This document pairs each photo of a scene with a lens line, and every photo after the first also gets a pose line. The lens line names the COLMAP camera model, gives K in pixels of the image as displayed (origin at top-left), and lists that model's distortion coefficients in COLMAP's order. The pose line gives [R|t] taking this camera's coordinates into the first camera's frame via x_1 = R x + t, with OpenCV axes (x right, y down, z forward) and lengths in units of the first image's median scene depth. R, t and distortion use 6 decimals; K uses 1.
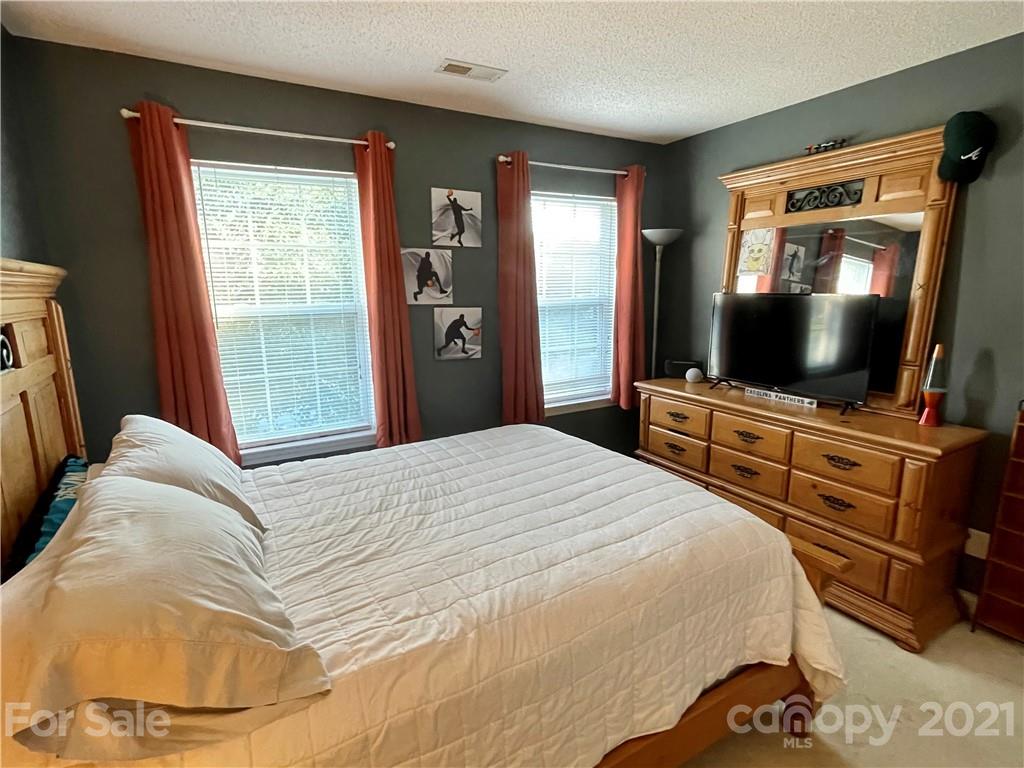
lens RADIAL K [[512.8, 0, 512.0], [0, 512.8, 384.0], [0, 0, 1]] dist [-0.000505, -0.000921]
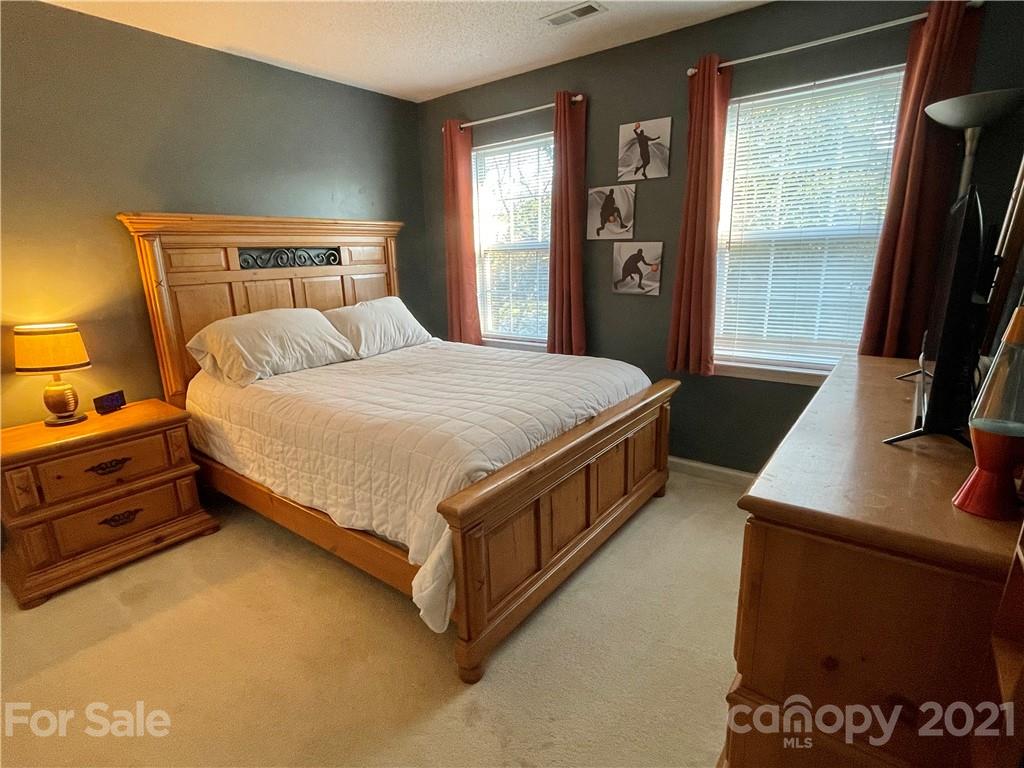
lens RADIAL K [[512.8, 0, 512.0], [0, 512.8, 384.0], [0, 0, 1]] dist [-0.000505, -0.000921]
pose [[0.394415, 0.225886, -0.890737, 0.779482], [-0.154018, 0.971855, 0.178259, -0.019664], [0.905933, 0.066882, 0.418105, 0.379438]]
